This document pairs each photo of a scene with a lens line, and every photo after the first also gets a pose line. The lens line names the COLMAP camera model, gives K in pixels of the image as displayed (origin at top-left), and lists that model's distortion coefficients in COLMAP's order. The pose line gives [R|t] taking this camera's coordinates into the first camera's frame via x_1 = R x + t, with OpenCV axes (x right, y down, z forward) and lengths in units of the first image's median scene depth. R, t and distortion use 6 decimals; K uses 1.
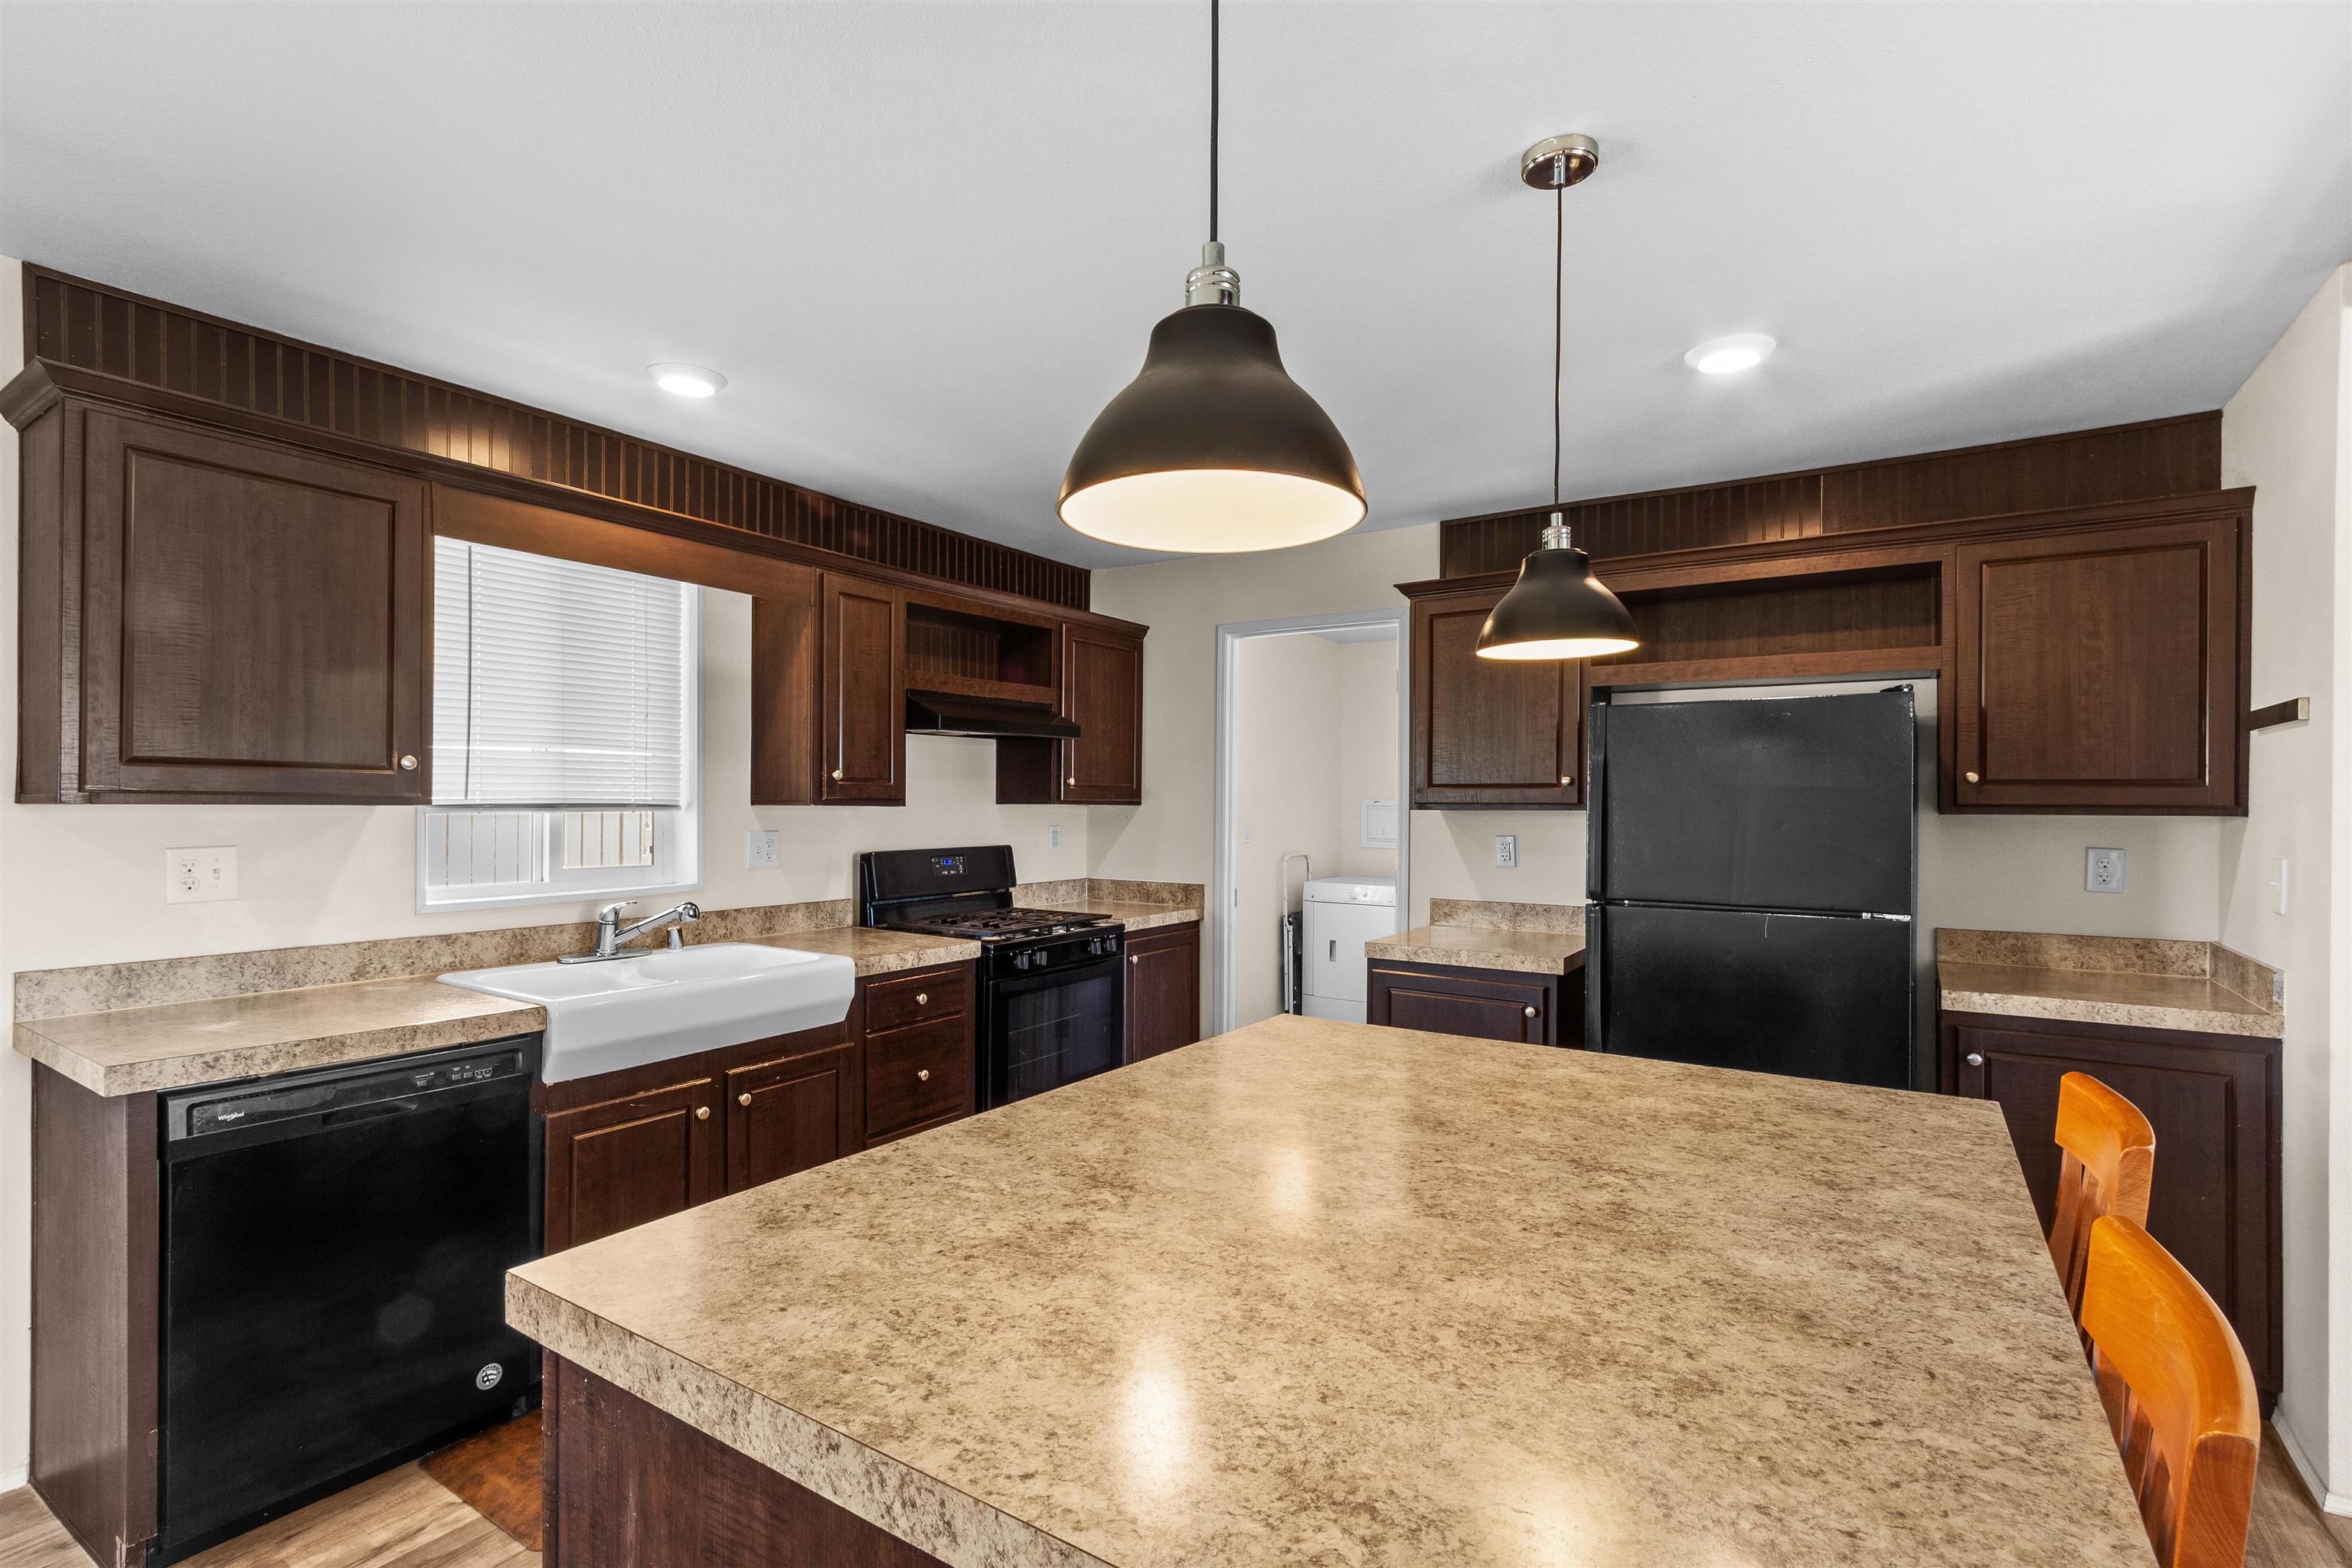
lens RADIAL K [[1088.6, 0, 1193.6], [0, 1088.6, 804.6], [0, 0, 1]] dist [0.005085, -0.000733]
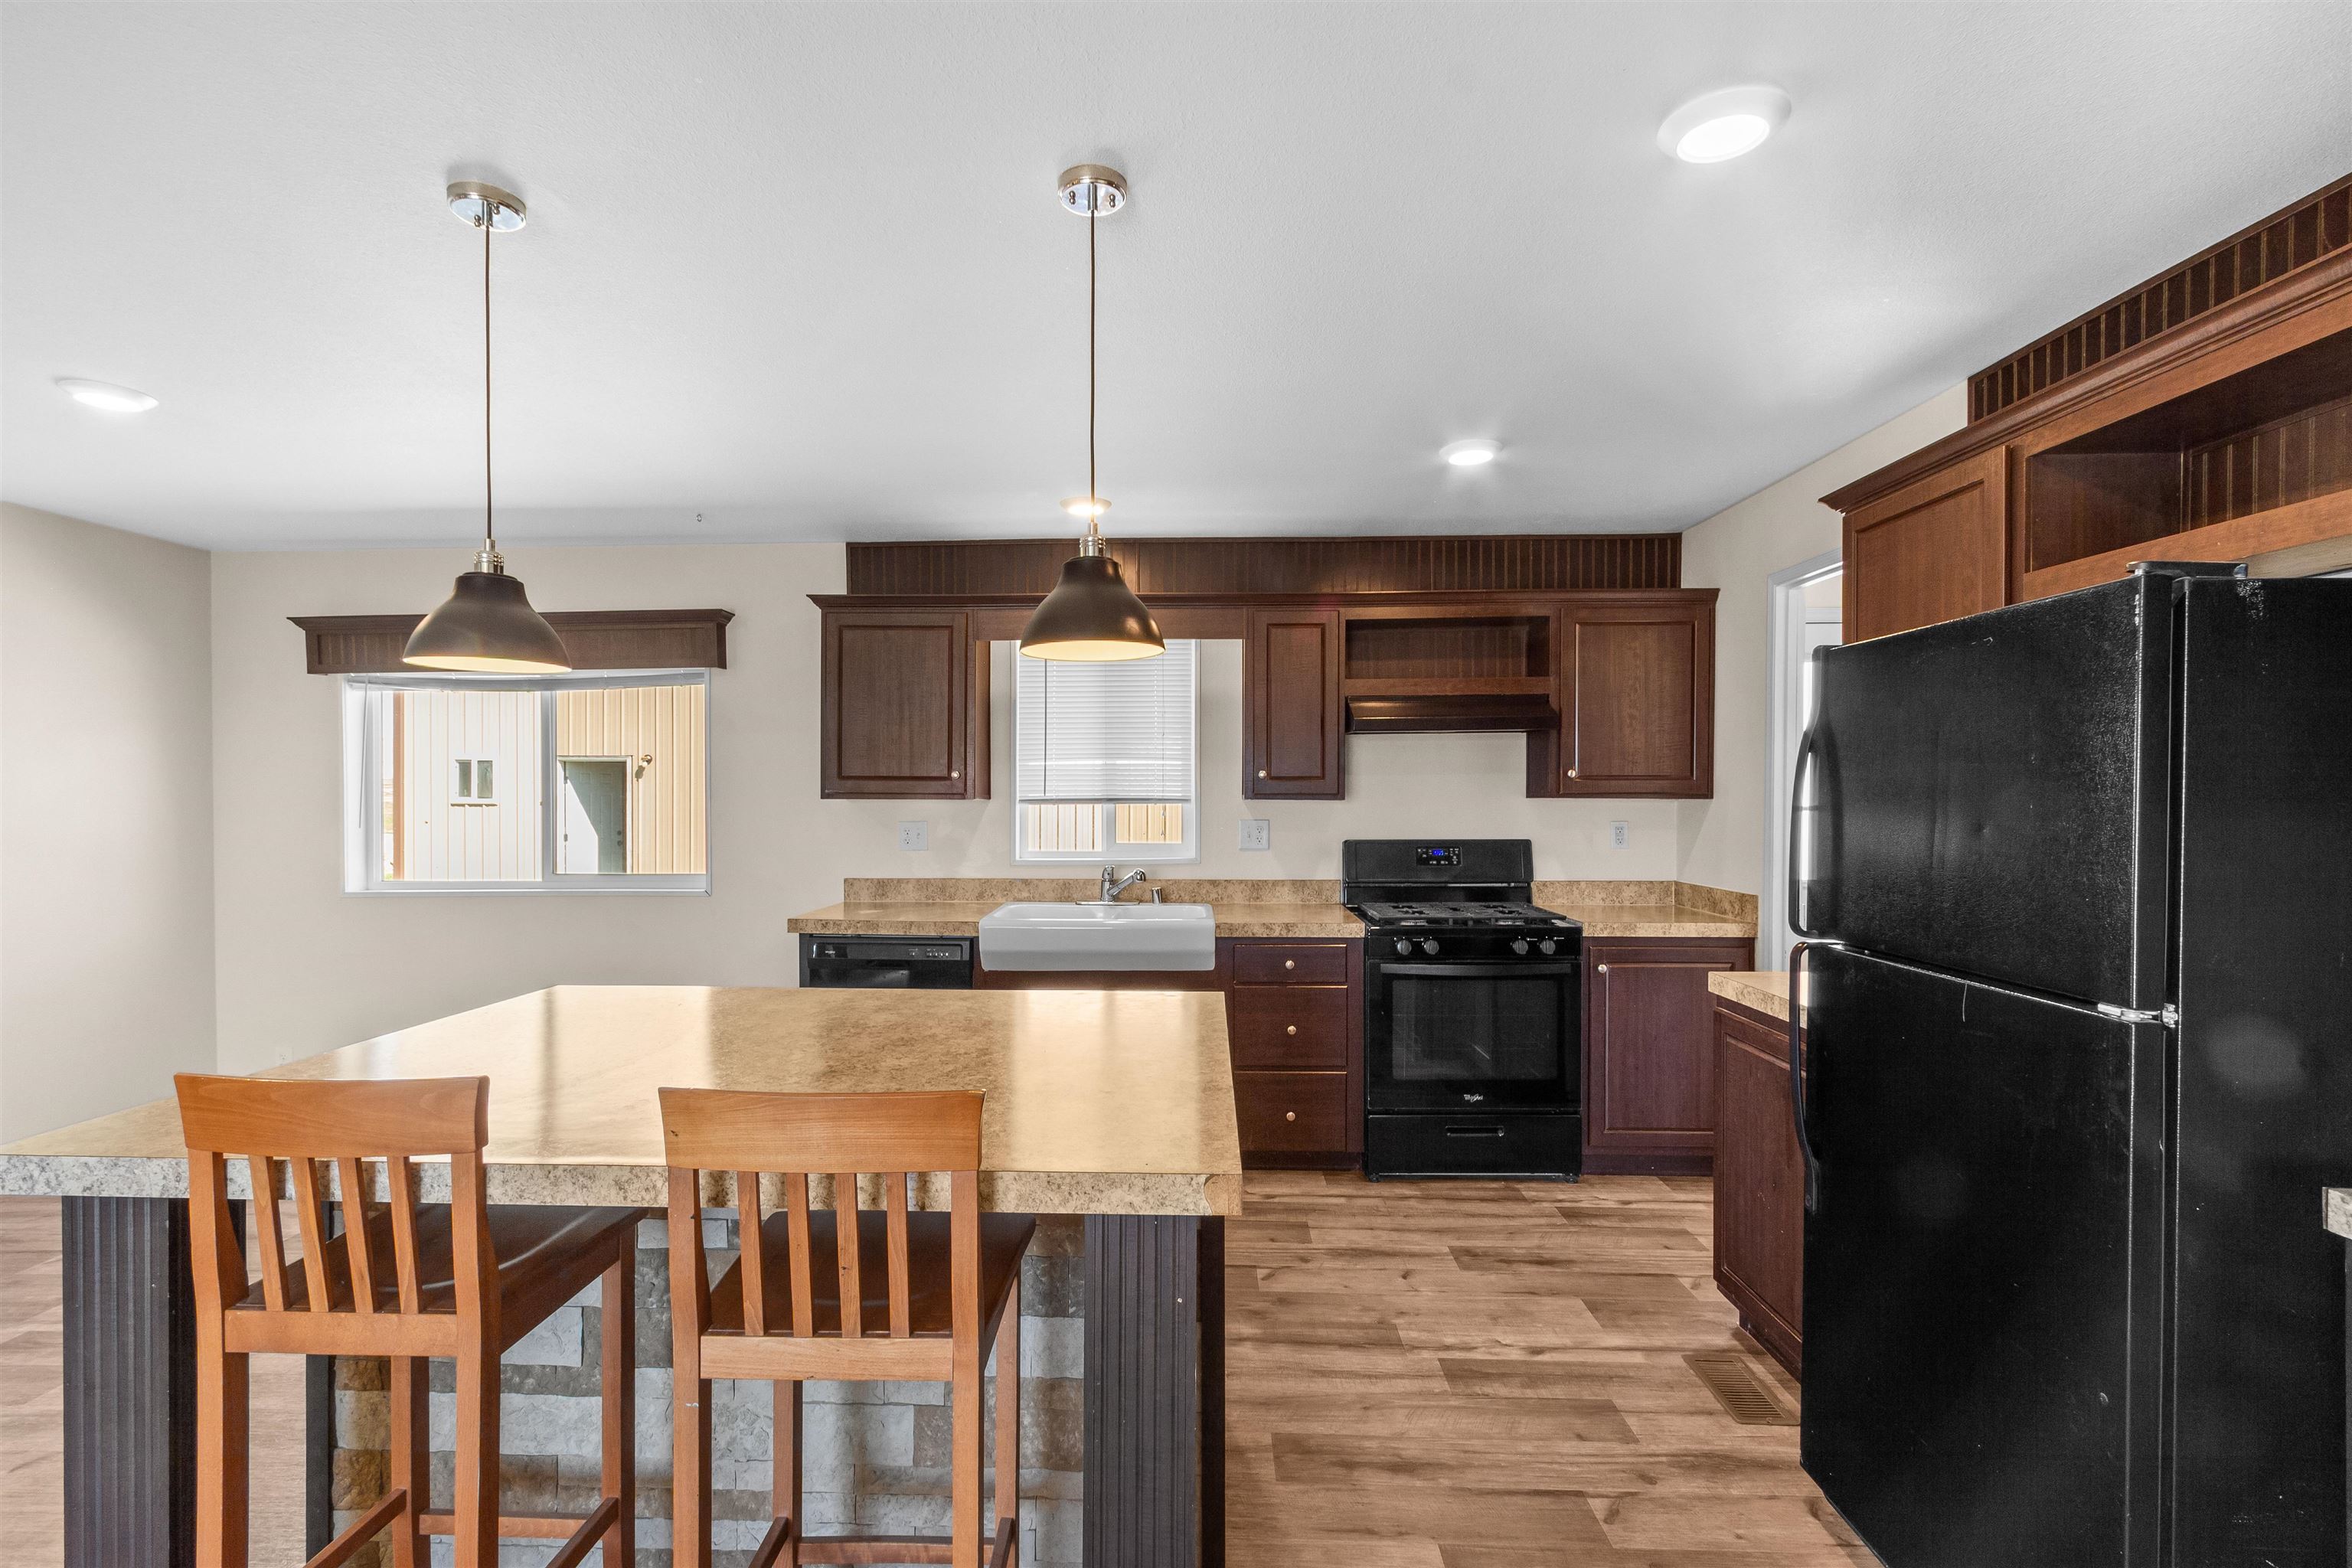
lens RADIAL K [[1088.6, 0, 1153.6], [0, 1088.6, 803.5], [0, 0, 1]] dist [0.005085, -0.000733]
pose [[0.517732, 0.000258, -0.855543, 0.674868], [0.001548, 0.999998, 0.001239, 0.003676], [0.855541, -0.001966, 0.517731, 0.269109]]
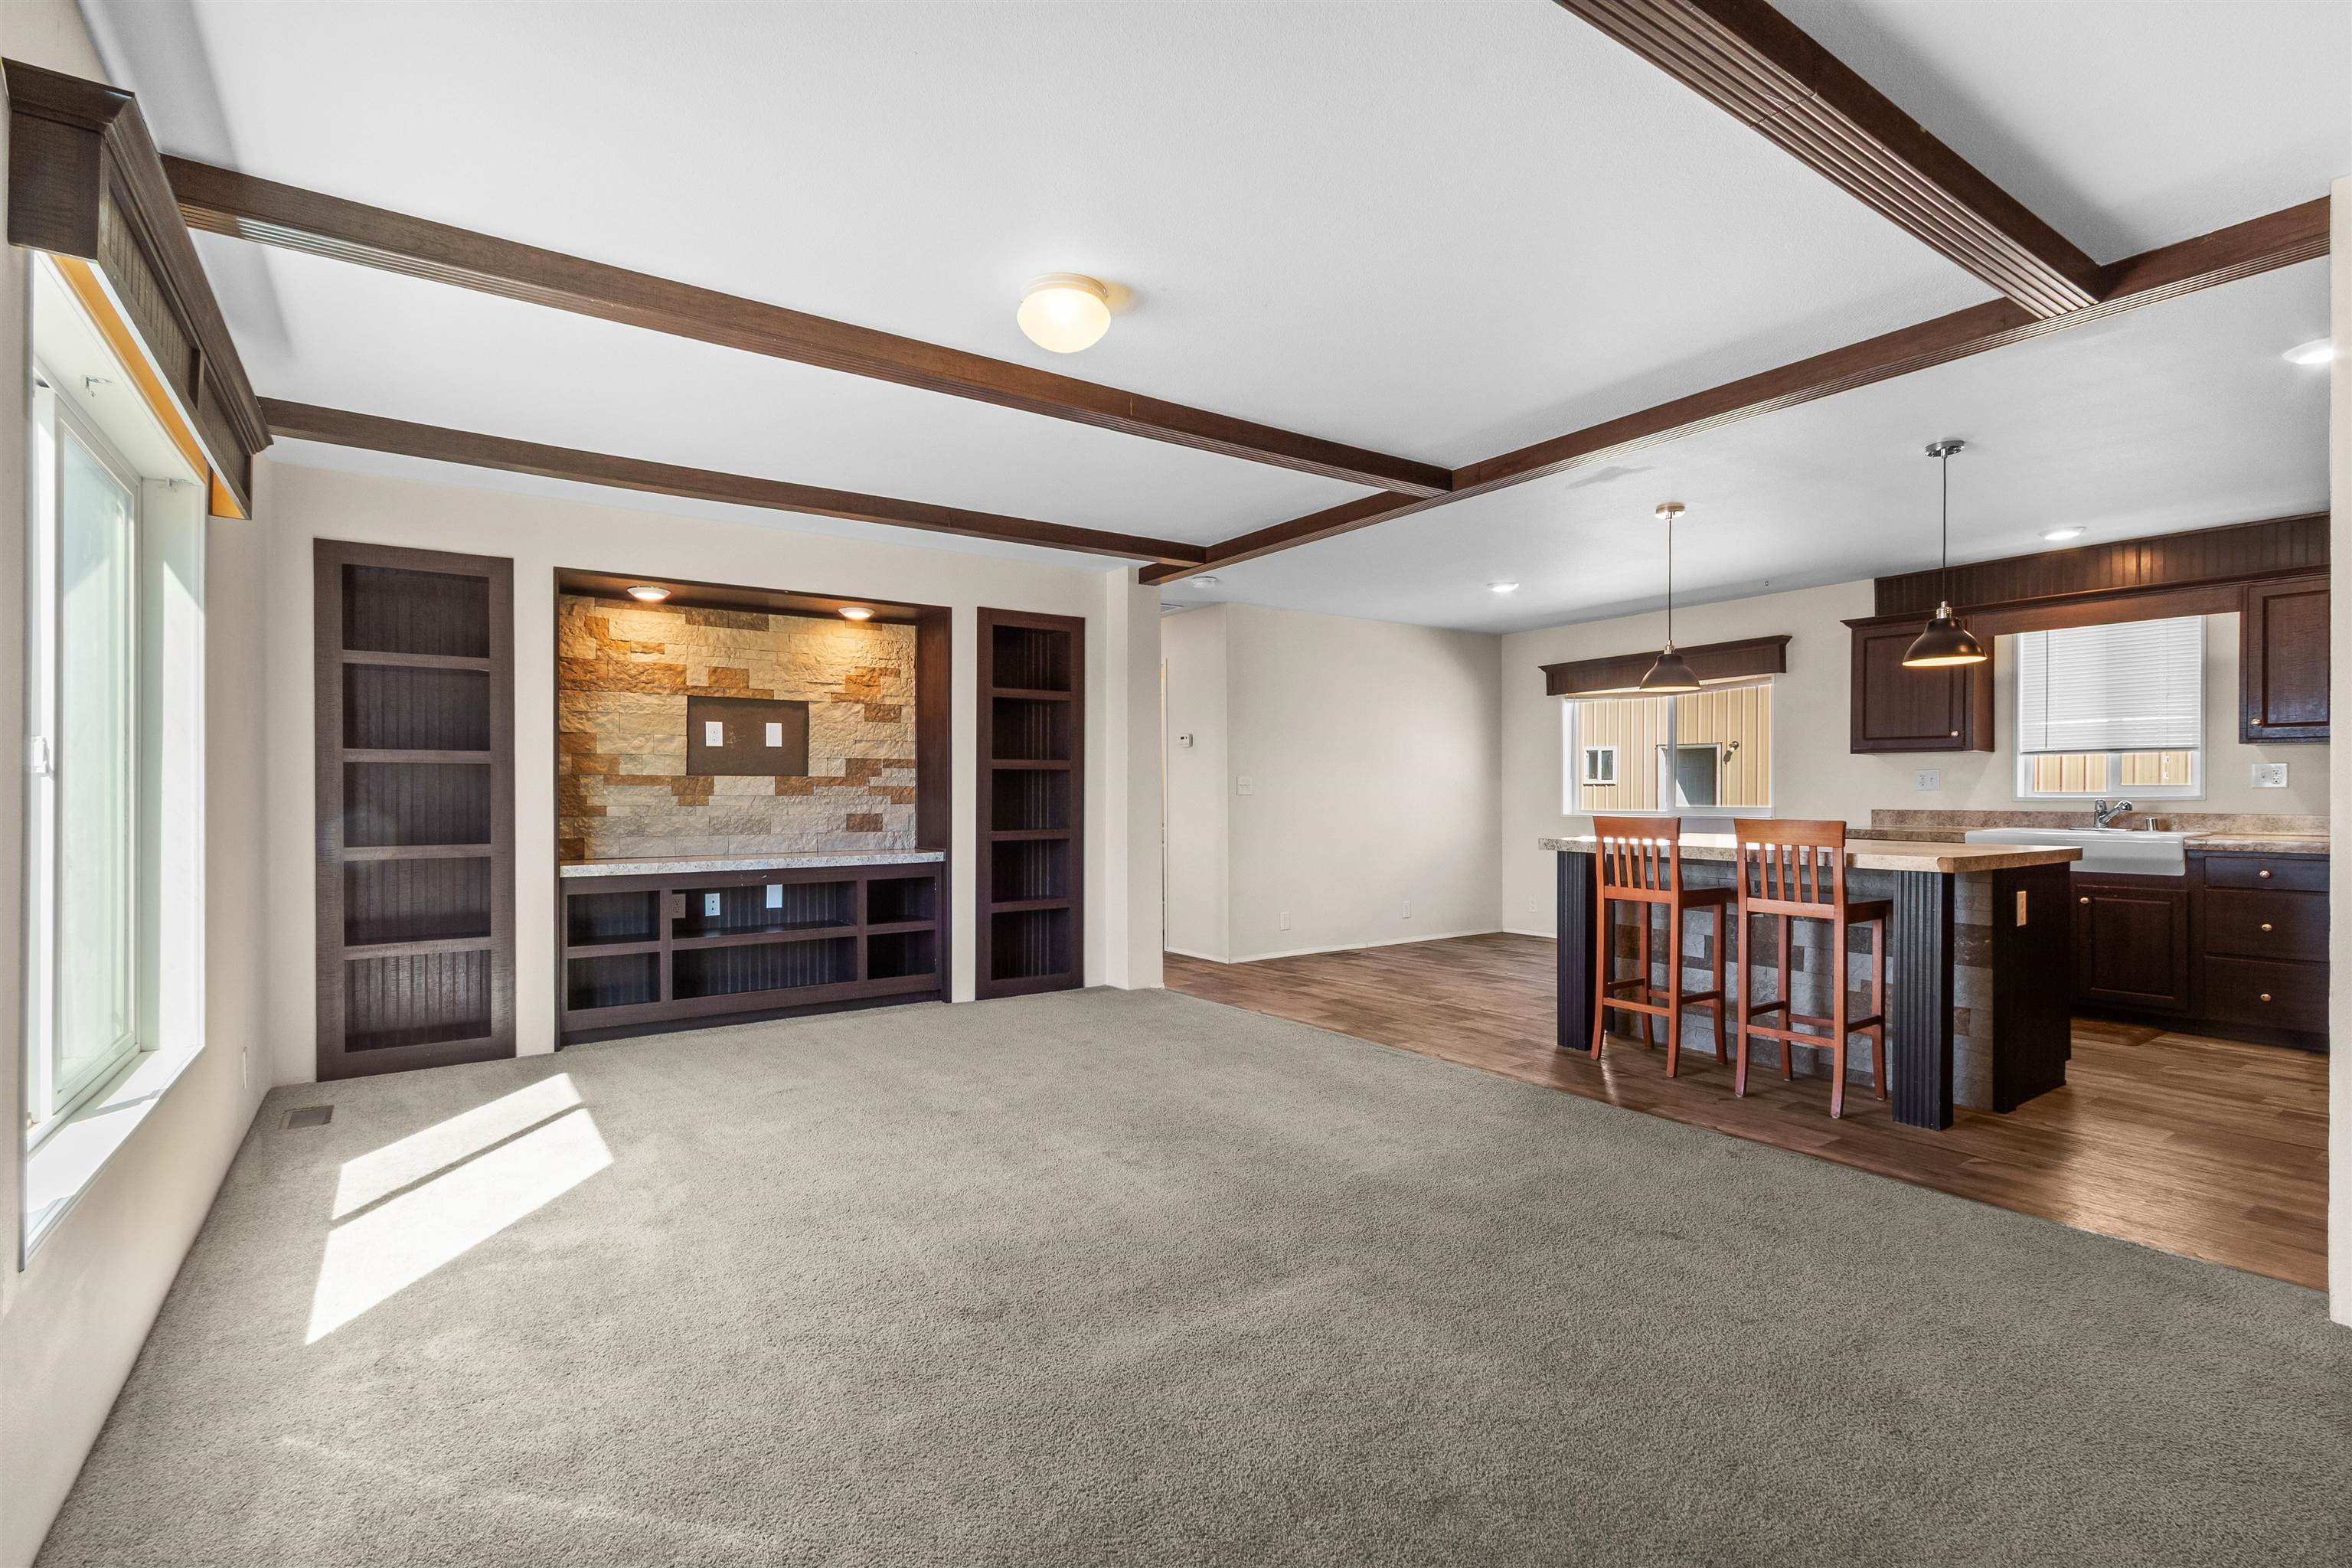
lens RADIAL K [[1088.6, 0, 1160.7], [0, 1088.6, 800.6], [0, 0, 1]] dist [0.005085, -0.000733]
pose [[-0.366914, 0.000853, -0.930254, 1.635603], [-0.002908, 0.999994, 0.002064, 0.082114], [0.930250, 0.003462, -0.366909, 0.167406]]
